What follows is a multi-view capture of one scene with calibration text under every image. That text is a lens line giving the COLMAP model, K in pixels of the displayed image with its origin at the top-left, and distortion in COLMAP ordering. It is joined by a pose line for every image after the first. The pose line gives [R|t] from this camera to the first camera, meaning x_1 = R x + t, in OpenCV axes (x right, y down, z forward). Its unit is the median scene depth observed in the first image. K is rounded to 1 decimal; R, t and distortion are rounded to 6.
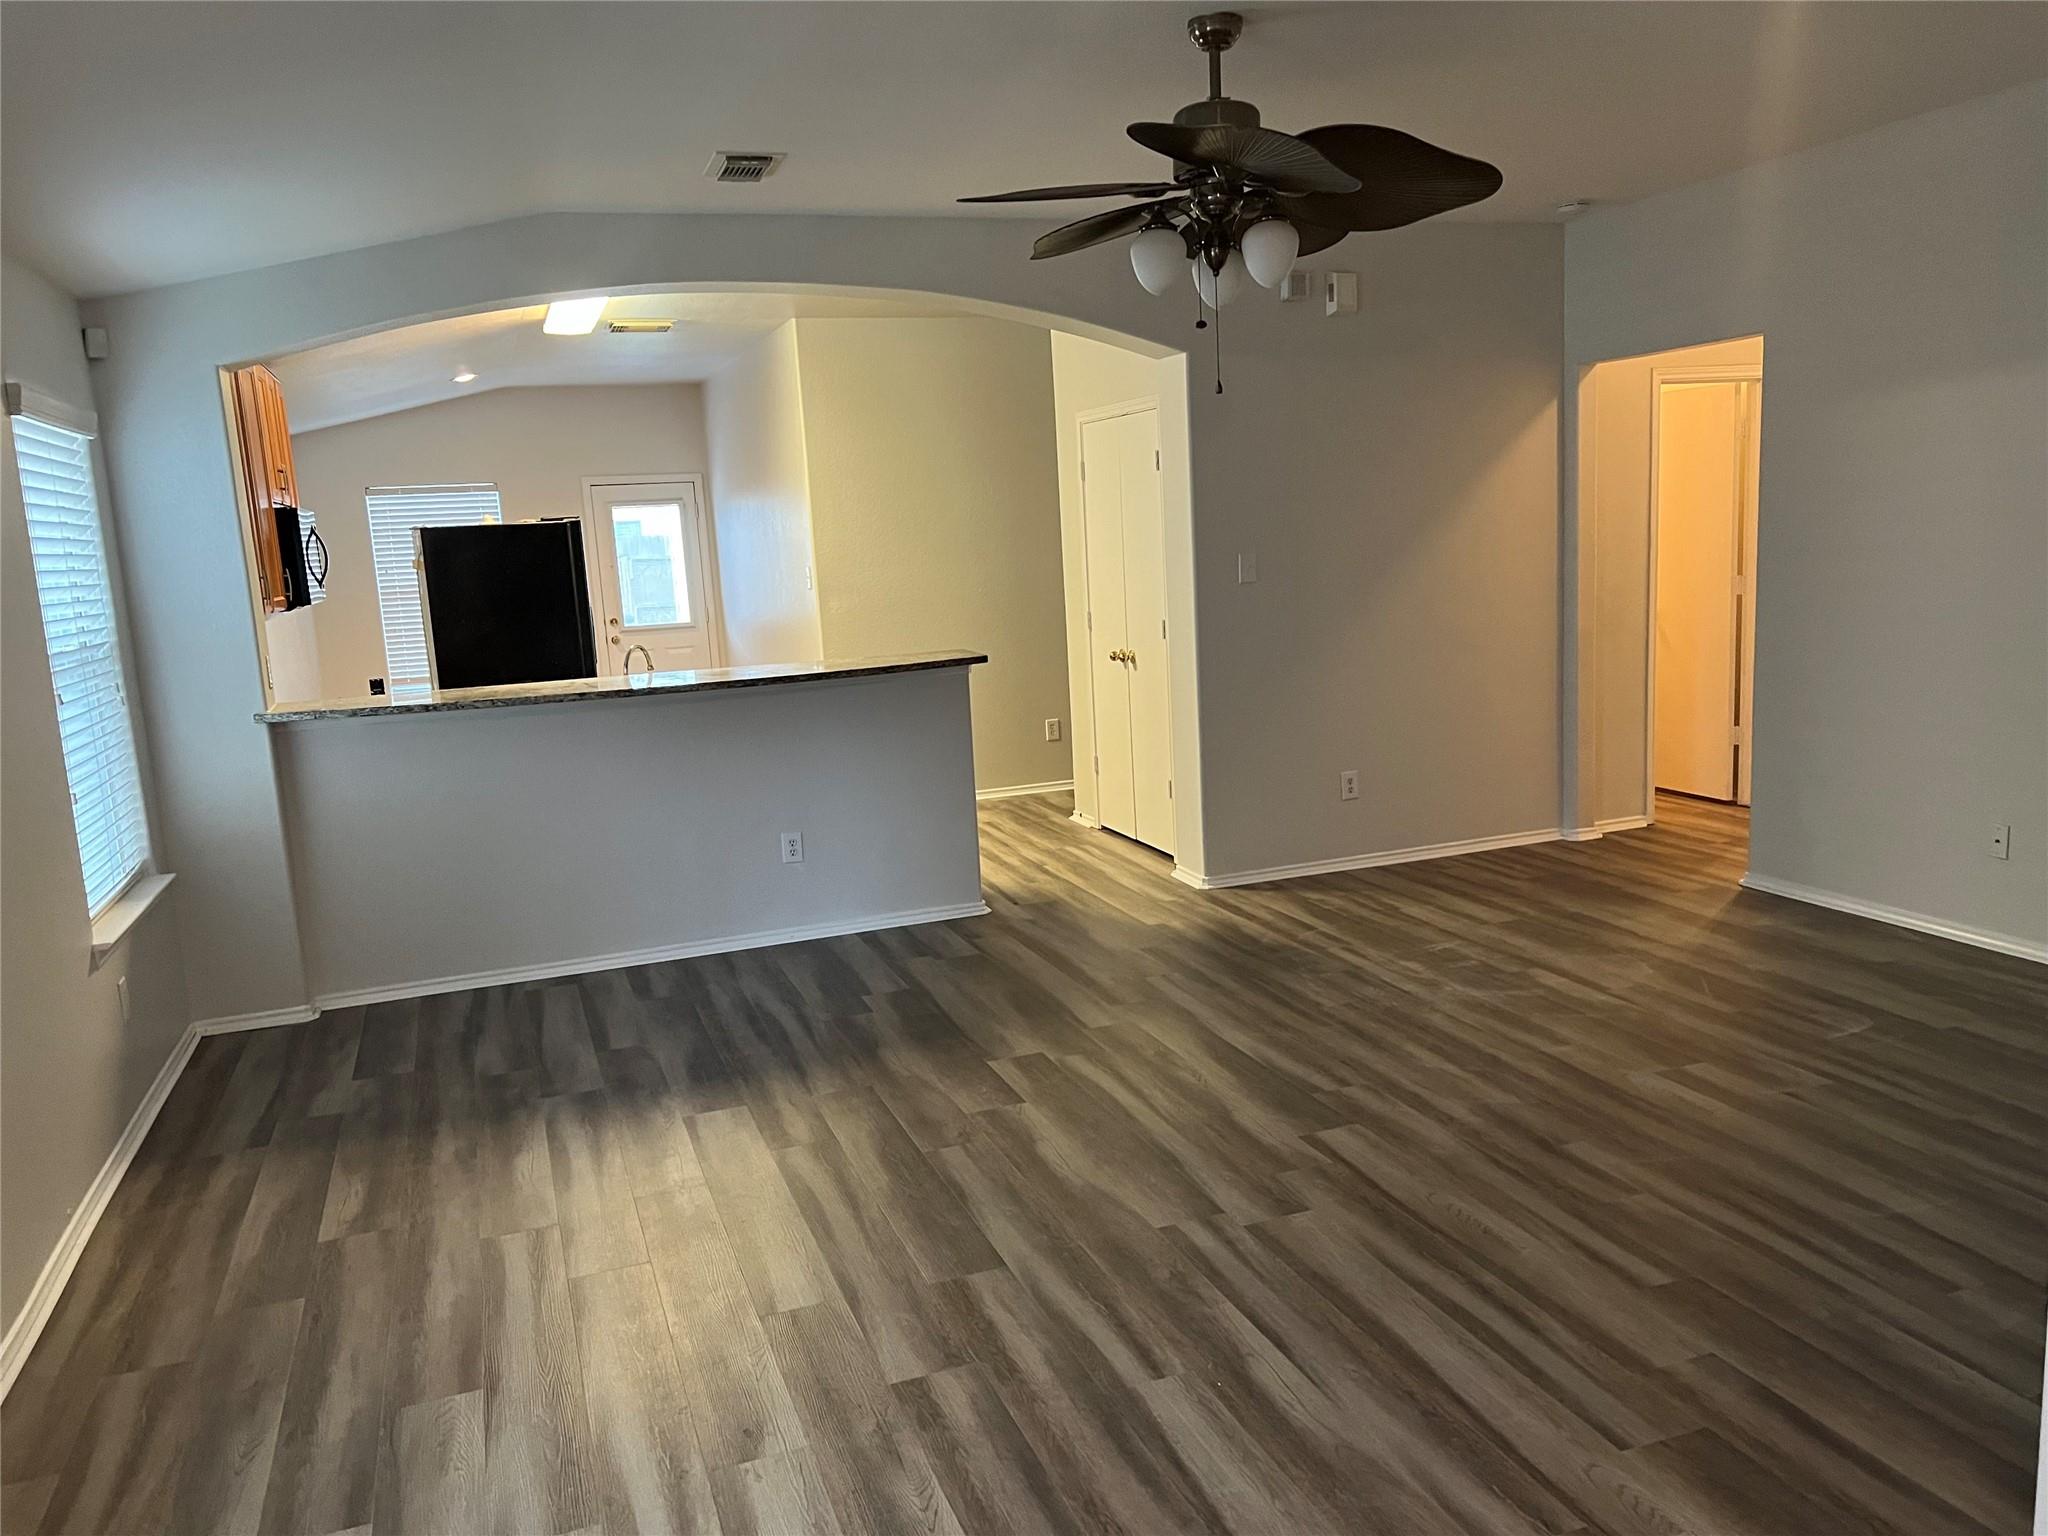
lens RADIAL K [[1532.6, 0, 1034.8], [0, 1532.6, 776.4], [0, 0, 1]] dist [0.085753, -0.104397]
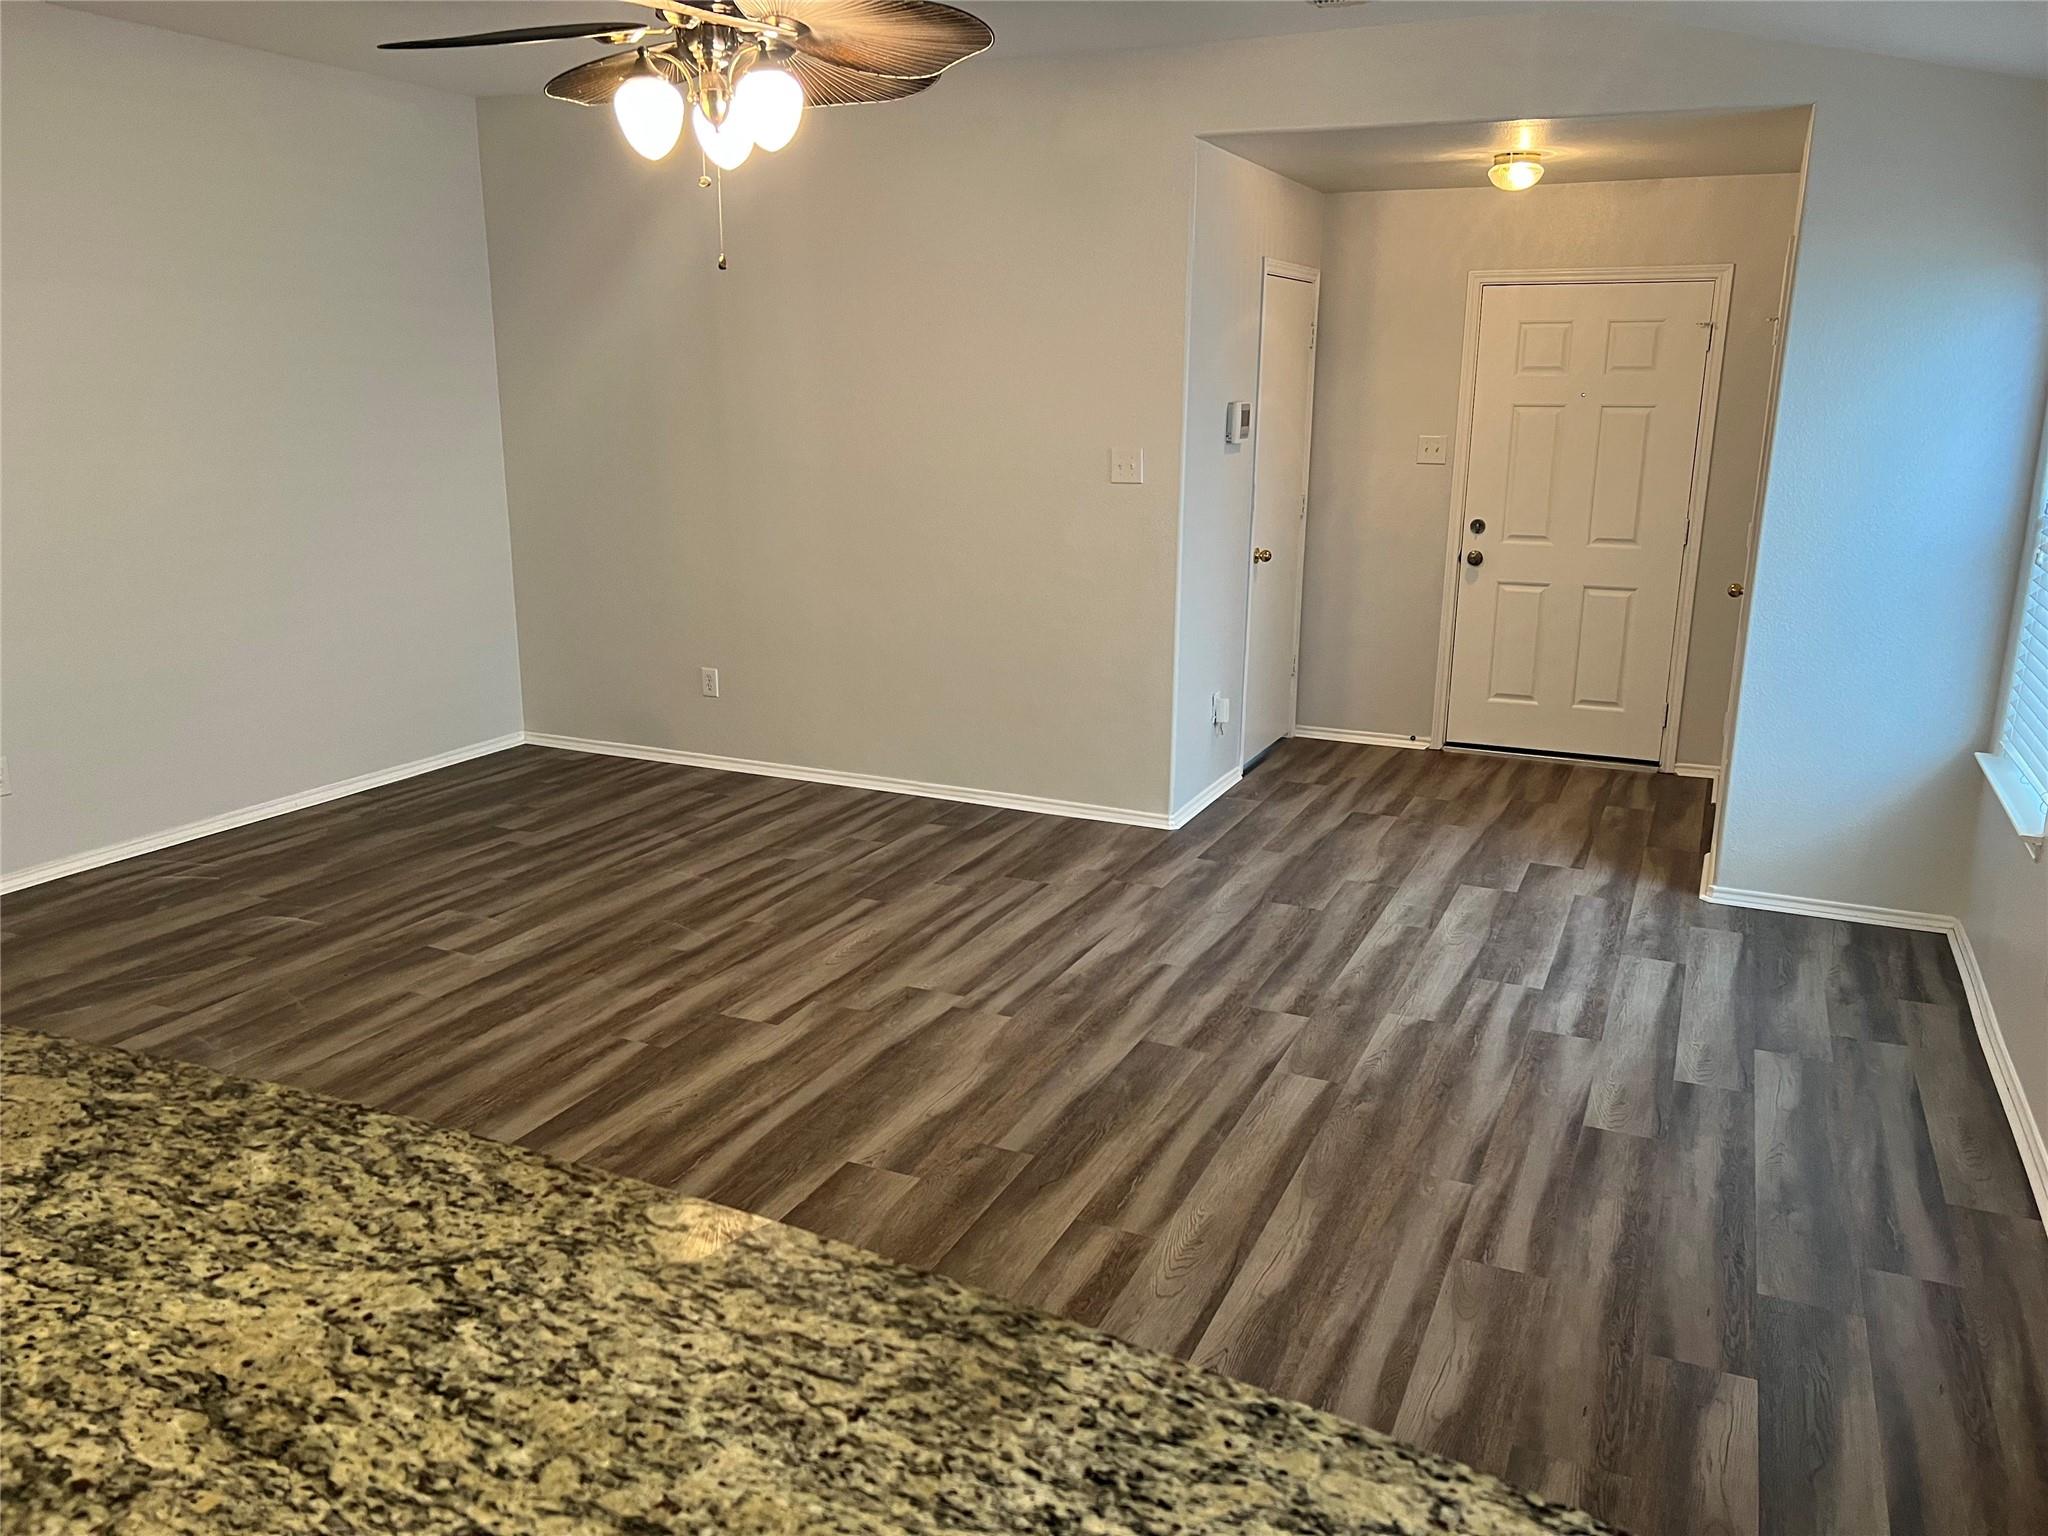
lens RADIAL K [[1532.6, 0, 1034.8], [0, 1532.6, 776.4], [0, 0, 1]] dist [0.085753, -0.104397]
pose [[-0.715839, -0.128508, 0.686339, -0.705794], [0.141844, 0.935664, 0.323131, -0.253815], [-0.683707, 0.328663, -0.651556, 1.666185]]
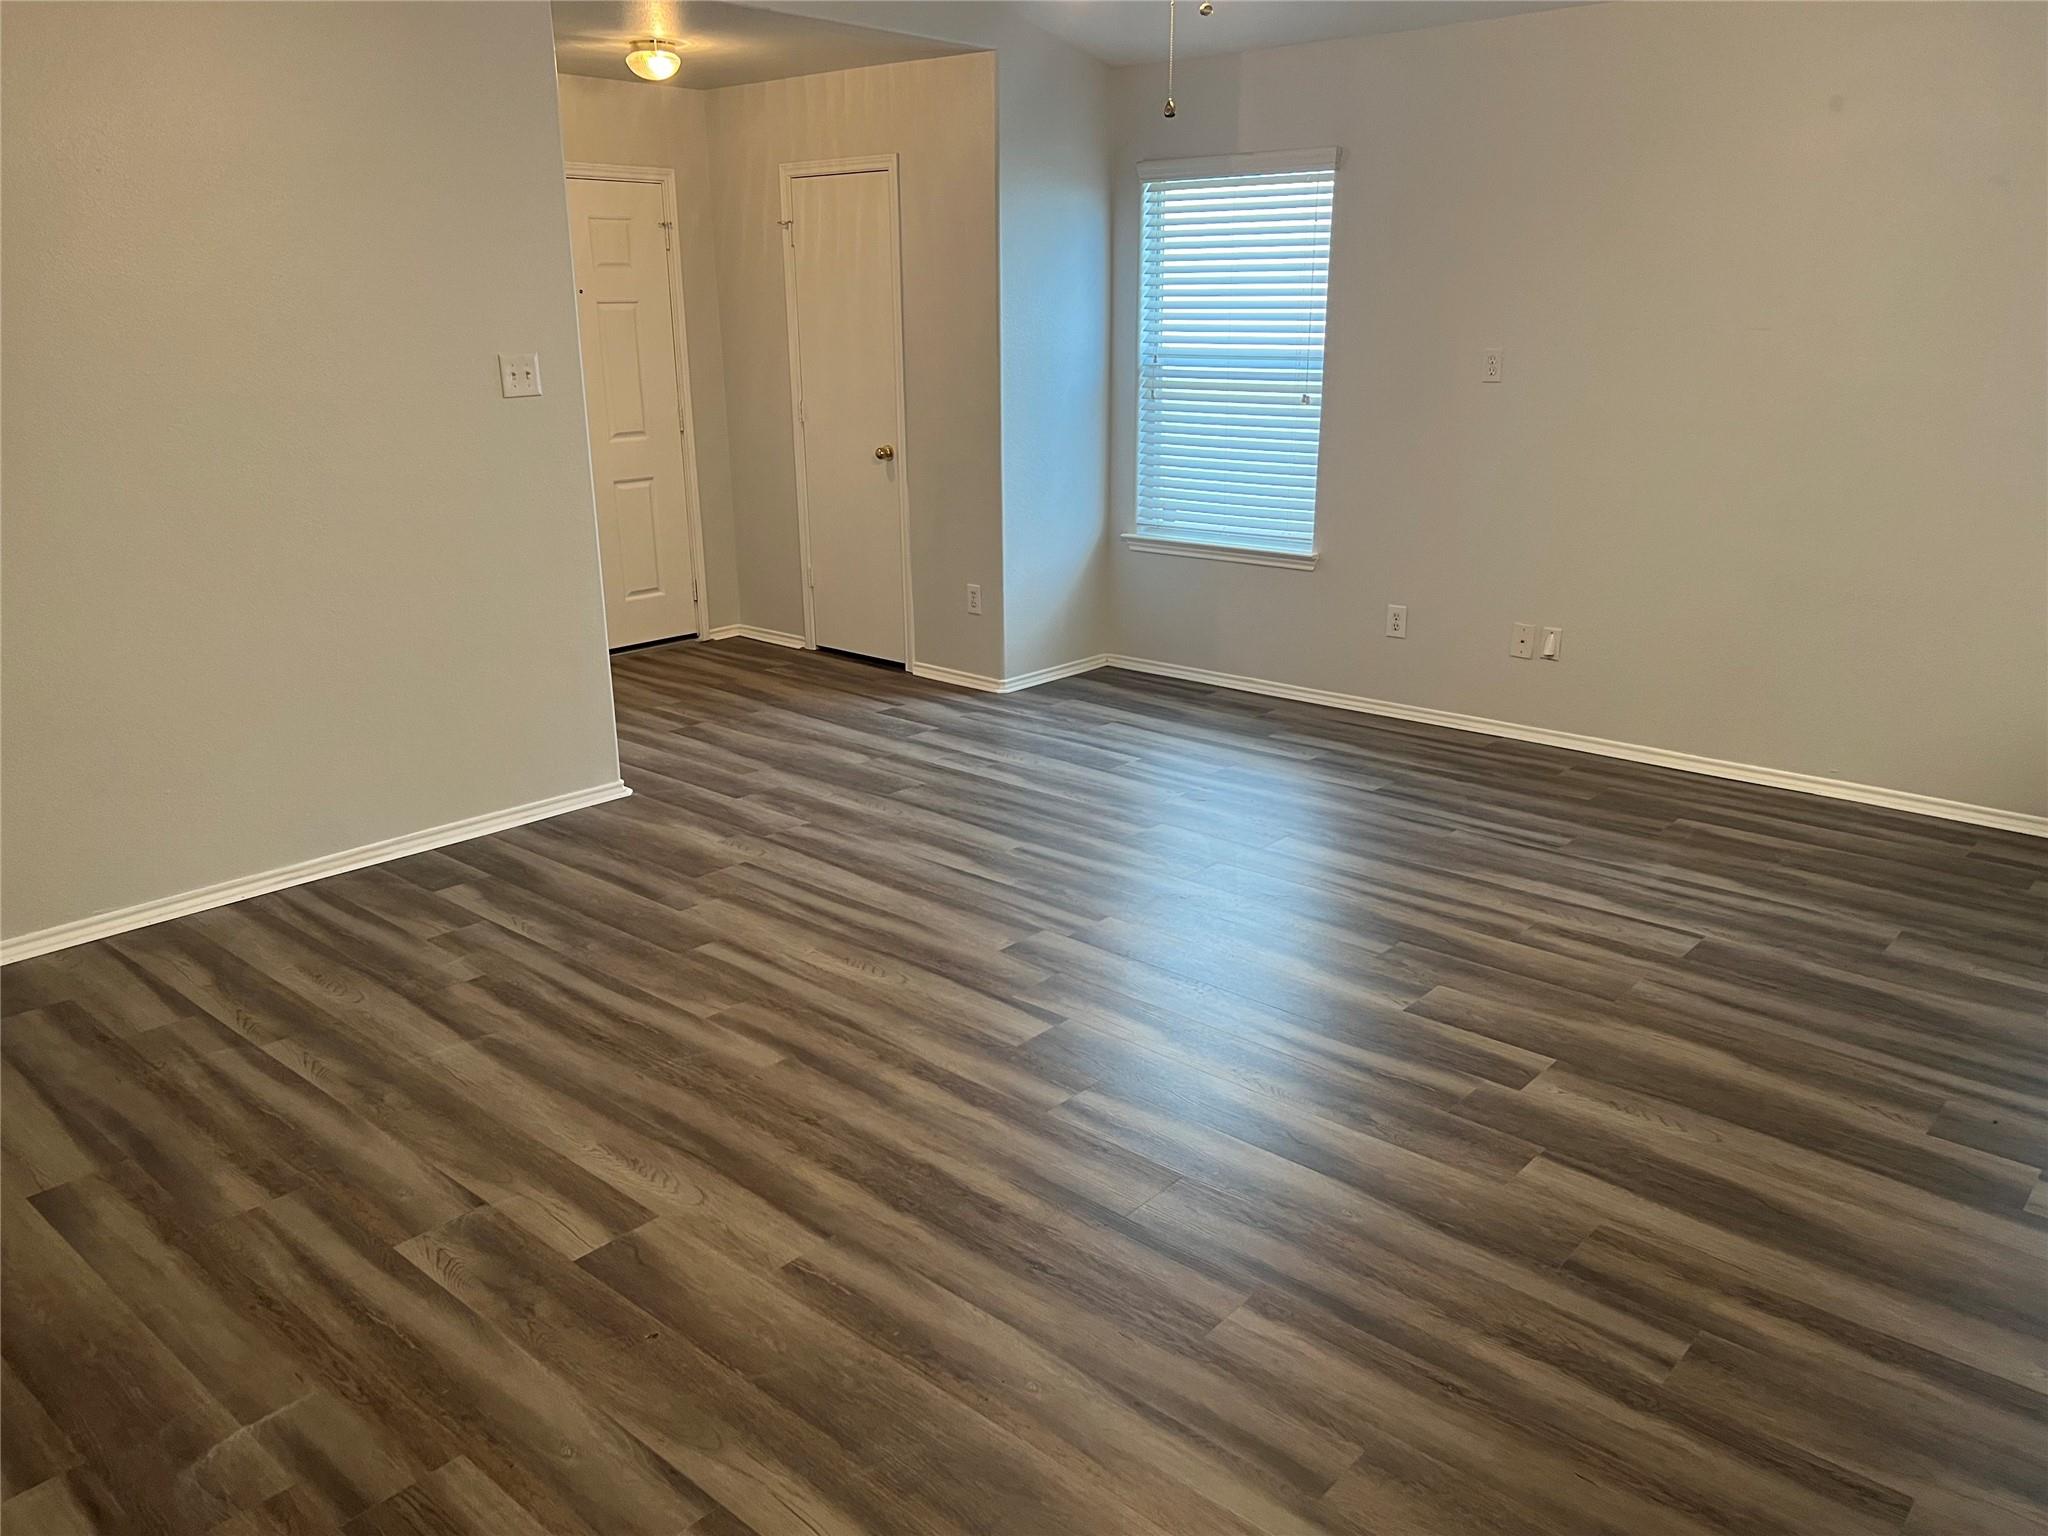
lens RADIAL K [[1532.6, 0, 1034.8], [0, 1532.6, 776.4], [0, 0, 1]] dist [0.085753, -0.104397]
pose [[-0.875619, 0.195871, -0.441504, 0.612948], [-0.027518, 0.892367, 0.450470, -0.321423], [0.482218, 0.406590, -0.775984, 1.803856]]
